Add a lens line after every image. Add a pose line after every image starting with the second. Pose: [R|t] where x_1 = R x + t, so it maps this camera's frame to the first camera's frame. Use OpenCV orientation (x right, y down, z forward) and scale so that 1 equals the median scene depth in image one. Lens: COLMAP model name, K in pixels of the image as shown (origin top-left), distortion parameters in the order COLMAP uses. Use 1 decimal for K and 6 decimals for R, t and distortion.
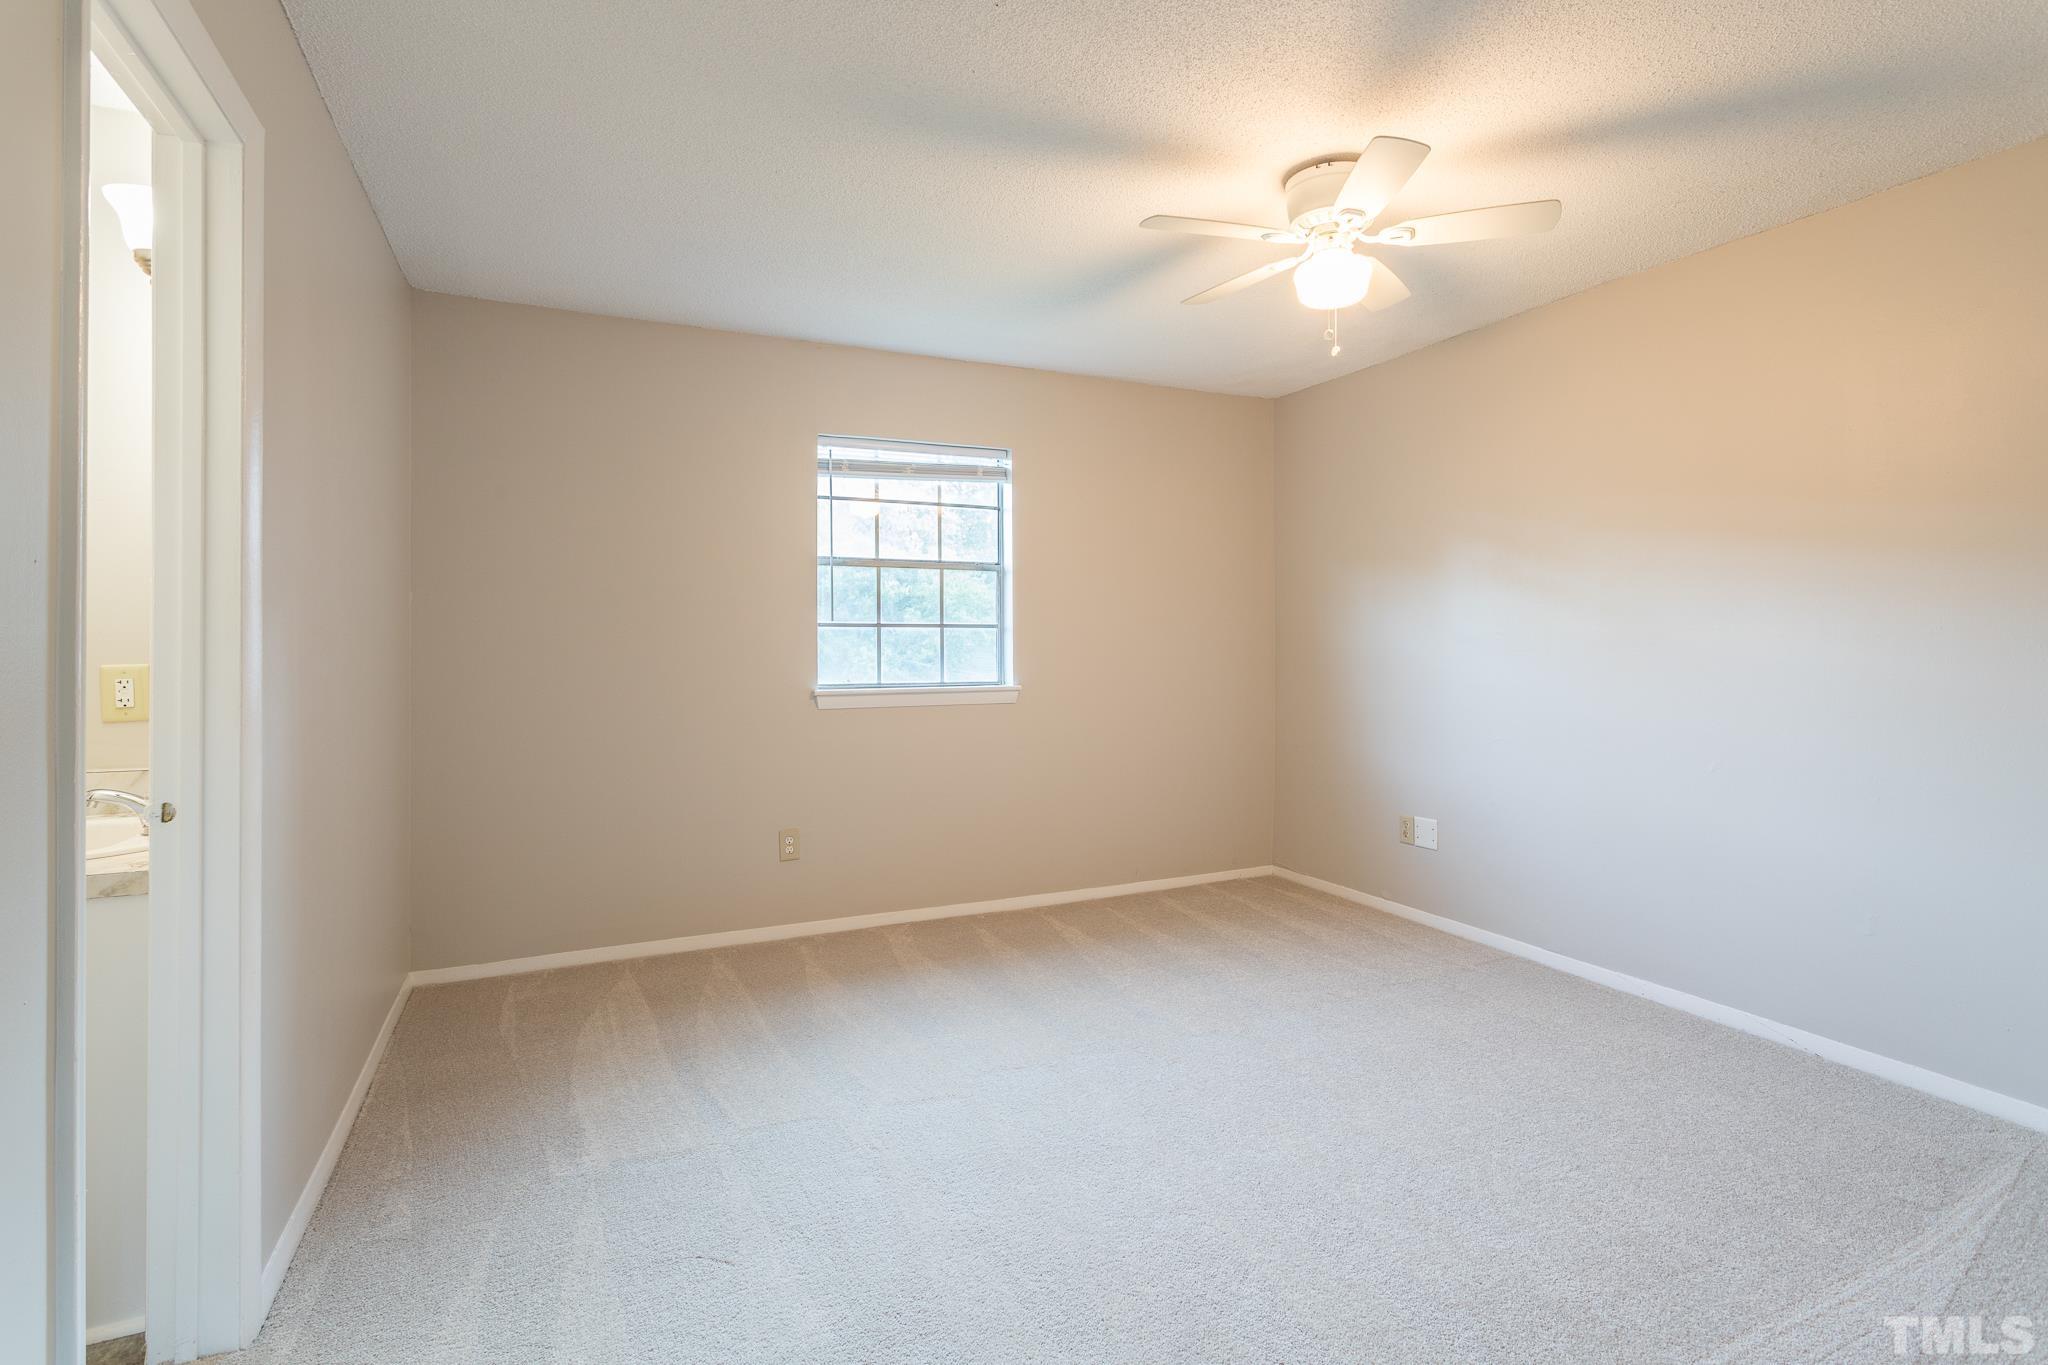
lens RADIAL K [[993.6, 0, 1025.1], [0, 993.6, 639.1], [0, 0, 1]] dist [0.002065, 0.001377]
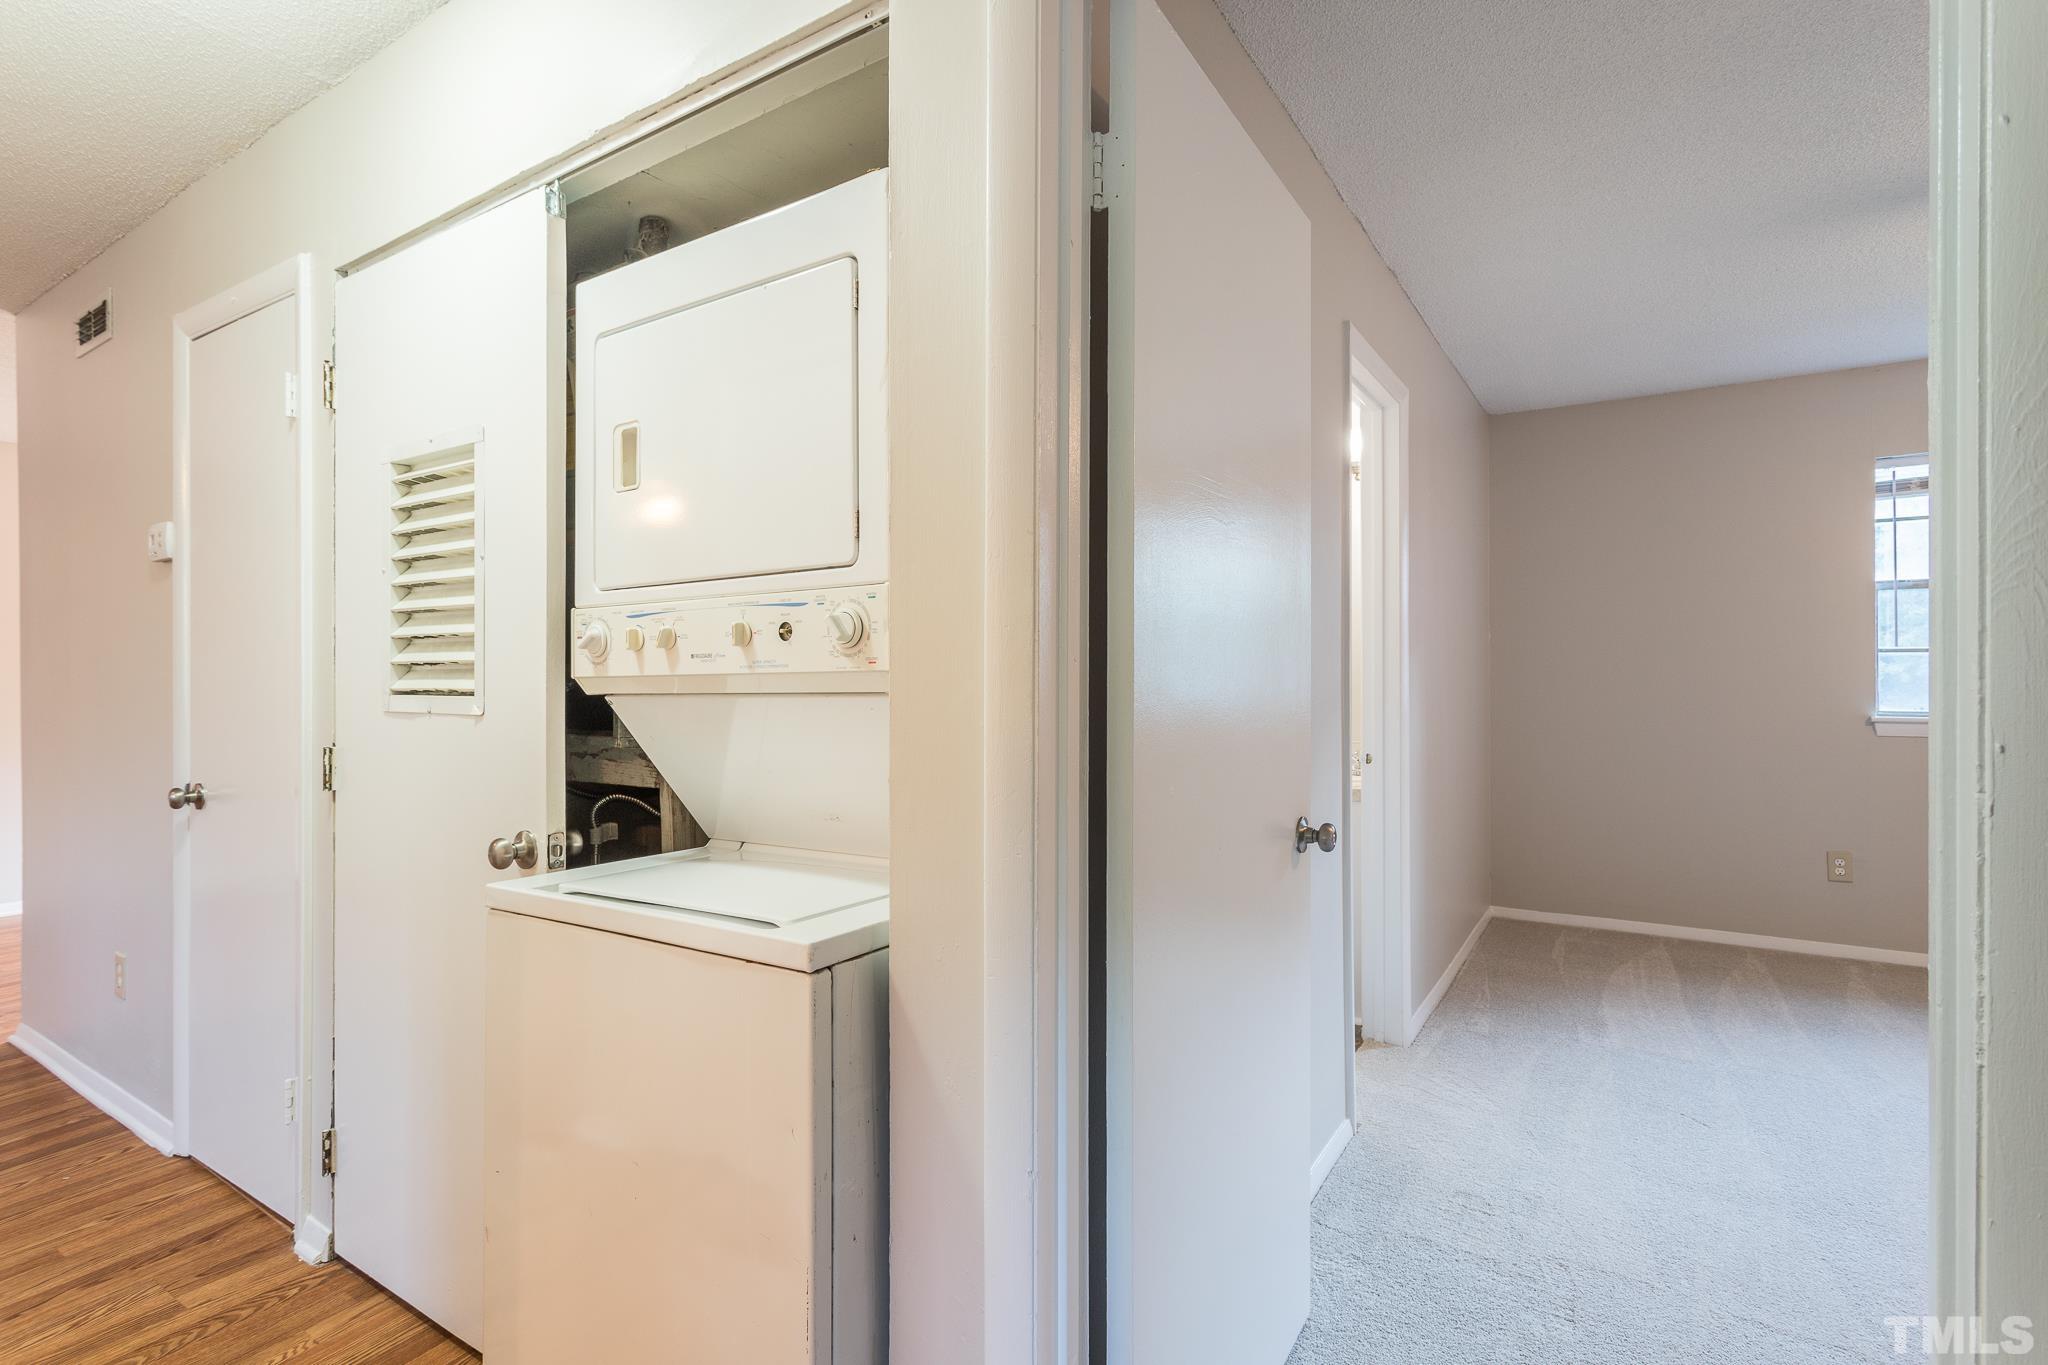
lens RADIAL K [[991.8, 0, 1021.0], [0, 991.8, 680.1], [0, 0, 1]] dist [0.001894, 0.000269]
pose [[0.538048, 0.002459, -0.842911, 0.212255], [0.009405, 0.999916, 0.008920, -0.002409], [0.842862, -0.012727, 0.537980, -0.319563]]
